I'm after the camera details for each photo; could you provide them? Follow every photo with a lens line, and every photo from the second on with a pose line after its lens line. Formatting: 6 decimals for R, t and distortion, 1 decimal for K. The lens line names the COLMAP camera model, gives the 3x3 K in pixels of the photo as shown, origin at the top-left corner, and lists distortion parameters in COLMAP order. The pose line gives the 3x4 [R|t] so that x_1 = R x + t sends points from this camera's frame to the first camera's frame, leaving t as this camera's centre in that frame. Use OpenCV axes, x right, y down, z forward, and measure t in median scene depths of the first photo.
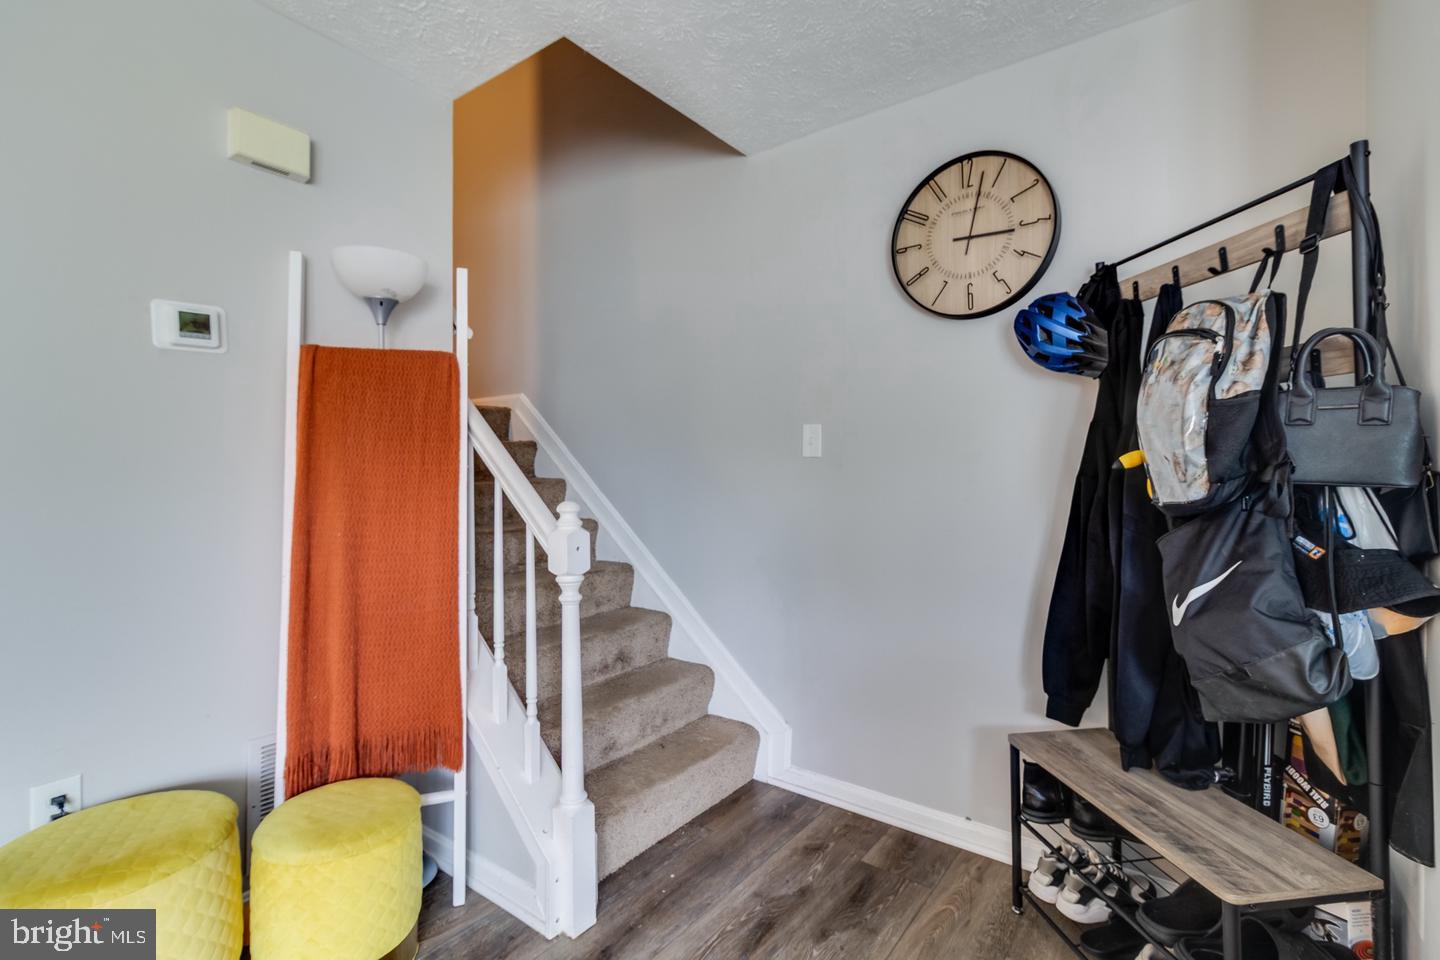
lens RADIAL K [[664.2, 0, 722.1], [0, 664.2, 468.7], [0, 0, 1]] dist [0.002091, -0.000114]
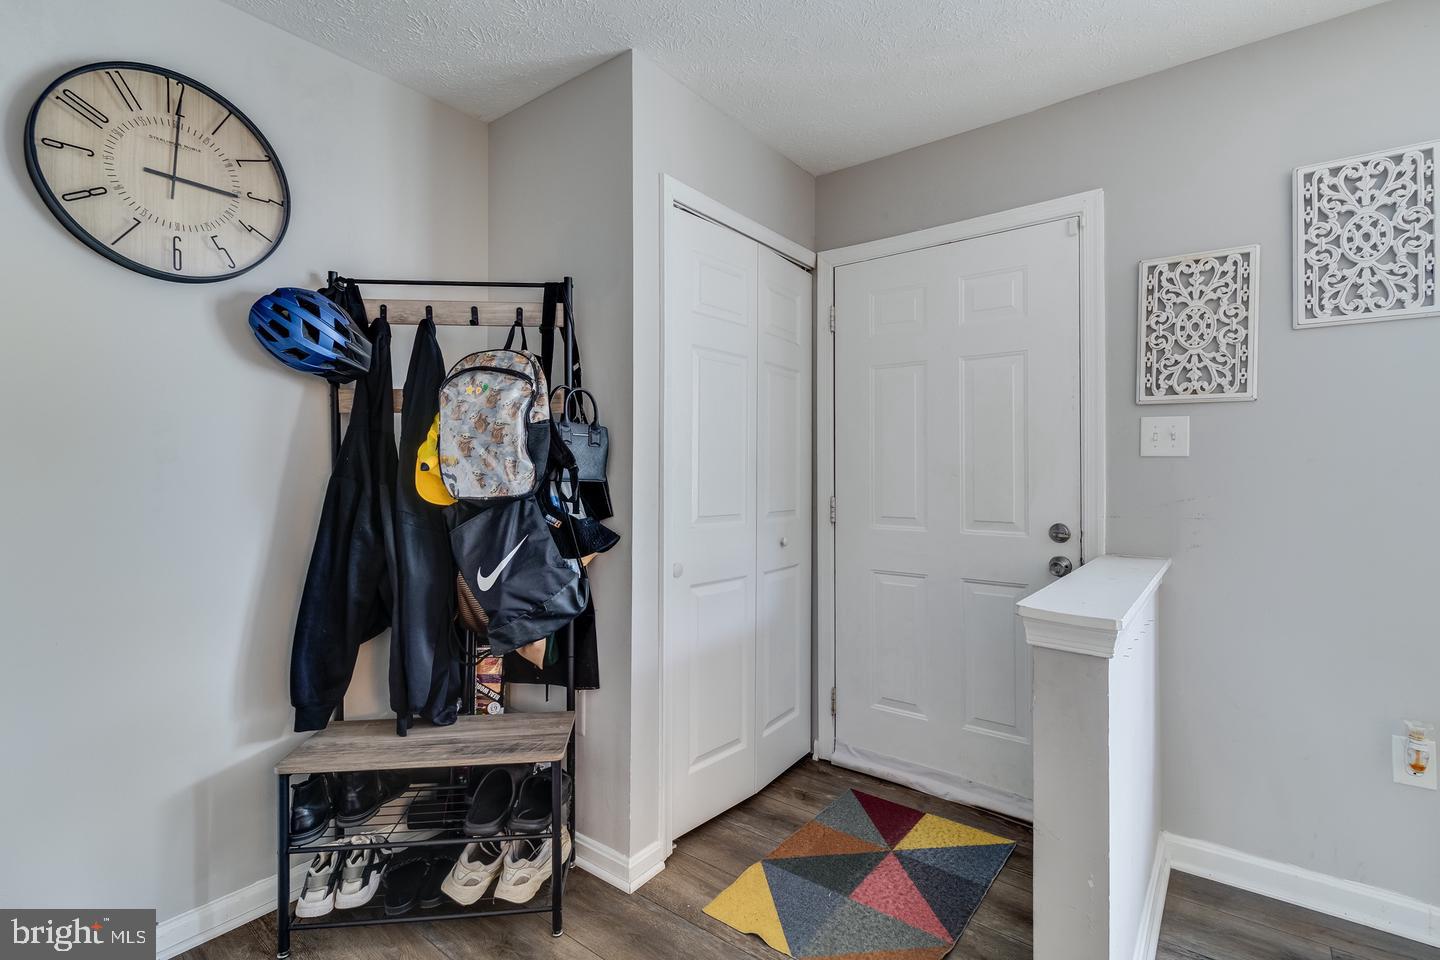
lens RADIAL K [[664.2, 0, 719.1], [0, 664.2, 467.2], [0, 0, 1]] dist [0.002091, -0.000114]
pose [[0.018654, 0.008026, 0.999794, -0.488571], [-0.002336, 0.999965, -0.007983, 0.001383], [-0.999823, -0.002187, 0.018672, 0.405925]]
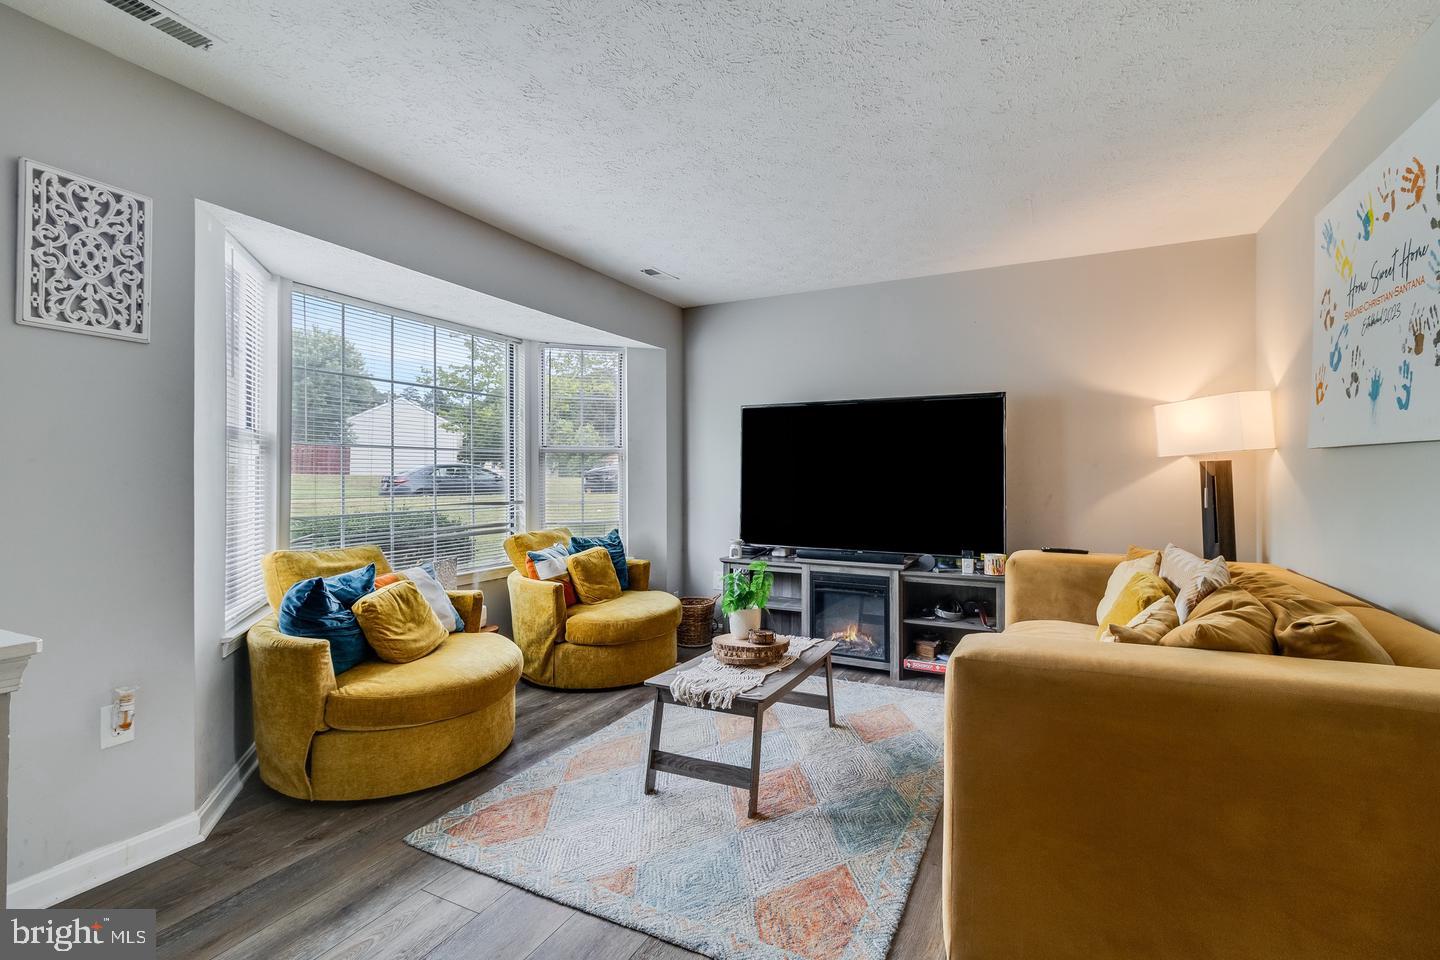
lens RADIAL K [[664.2, 0, 718.1], [0, 664.2, 470.4], [0, 0, 1]] dist [0.002091, -0.000114]
pose [[-0.986736, -0.004134, -0.162280, -0.302587], [-0.002633, 0.999952, -0.009464, 0.002203], [0.162312, -0.008912, -0.986699, 0.692876]]
